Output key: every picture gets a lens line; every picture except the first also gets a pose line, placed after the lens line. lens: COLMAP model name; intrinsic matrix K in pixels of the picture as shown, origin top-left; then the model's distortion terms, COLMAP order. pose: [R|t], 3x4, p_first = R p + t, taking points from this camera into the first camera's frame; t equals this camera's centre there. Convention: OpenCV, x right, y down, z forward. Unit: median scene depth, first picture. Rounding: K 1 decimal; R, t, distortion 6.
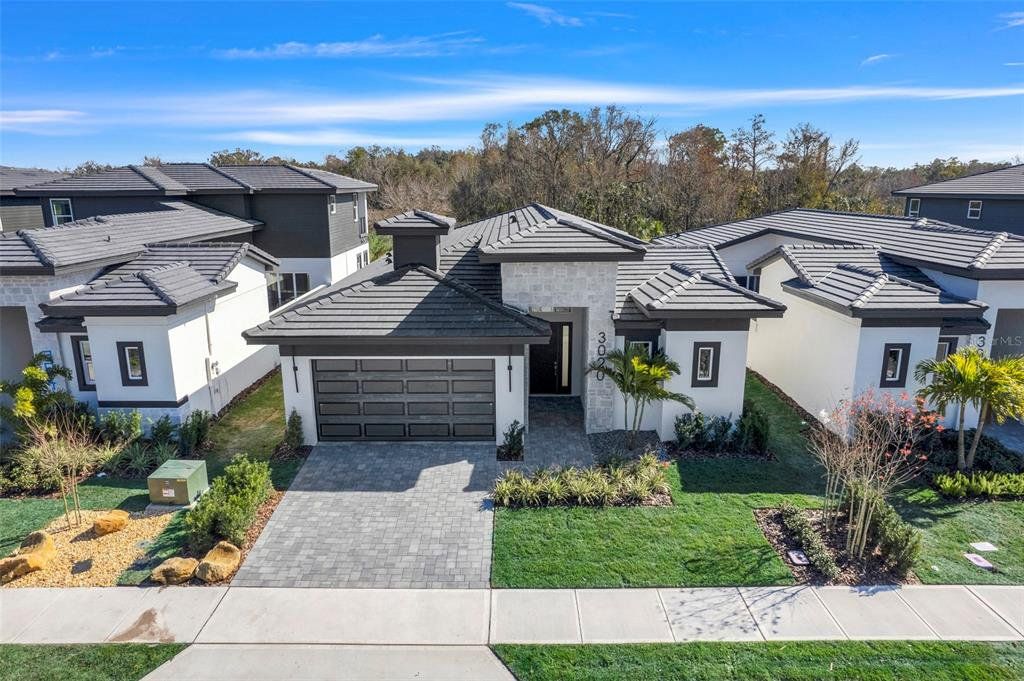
lens RADIAL K [[676.0, 0, 518.8], [0, 676.0, 347.8], [0, 0, 1]] dist [0.003358, 0.010326]
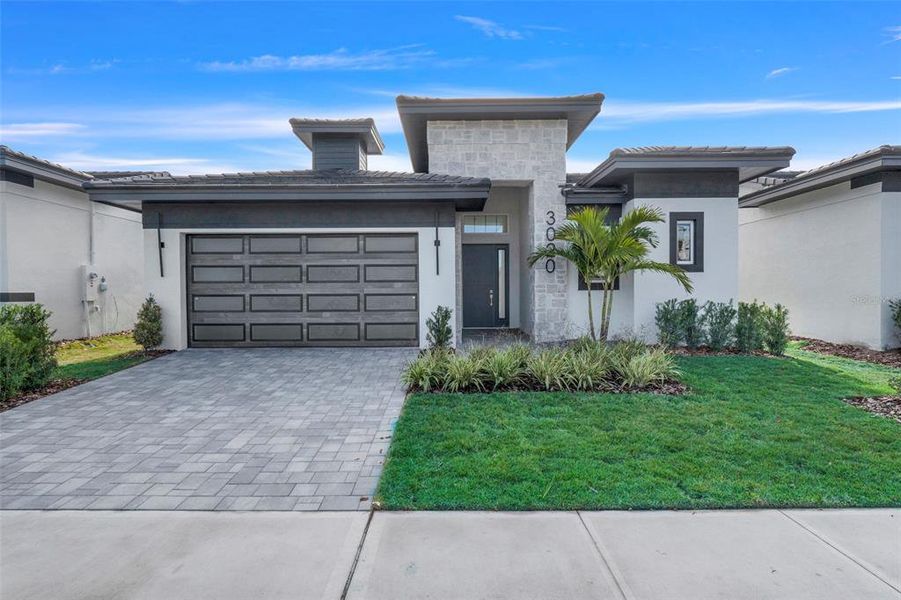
lens RADIAL K [[454.2, 0, 451.8], [0, 454.2, 295.5], [0, 0, 1]] dist [-0.004559, -0.002117]
pose [[0.999965, -0.005955, -0.005804, 0.006084], [0.004444, 0.972650, -0.232235, 0.205110], [0.007029, 0.232201, 0.972642, 0.493497]]
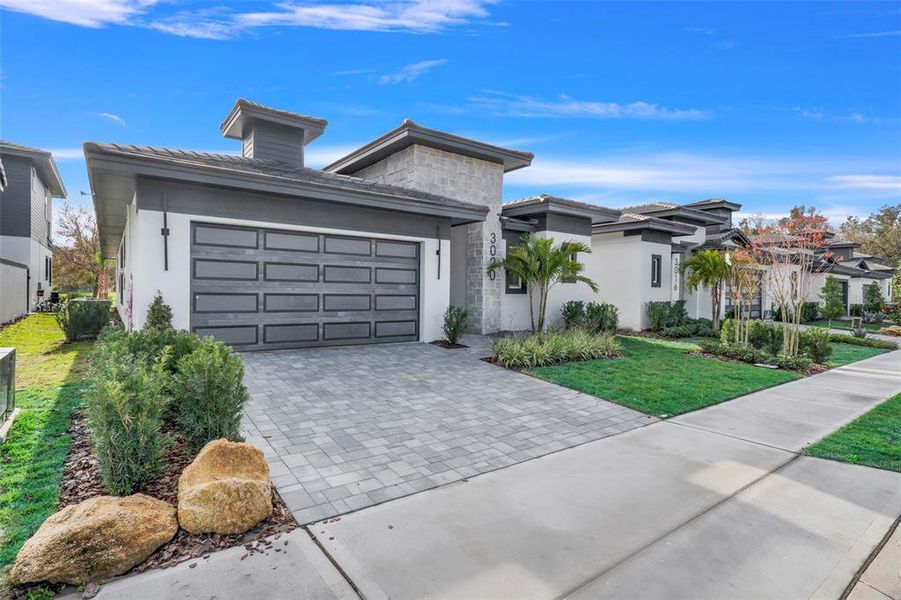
lens RADIAL K [[454.2, 0, 452.5], [0, 454.2, 295.0], [0, 0, 1]] dist [-0.004559, -0.002117]
pose [[0.801628, 0.006292, 0.597790, -0.359982], [0.132151, 0.973343, -0.187457, 0.200443], [-0.583034, 0.229270, 0.779427, 0.505928]]
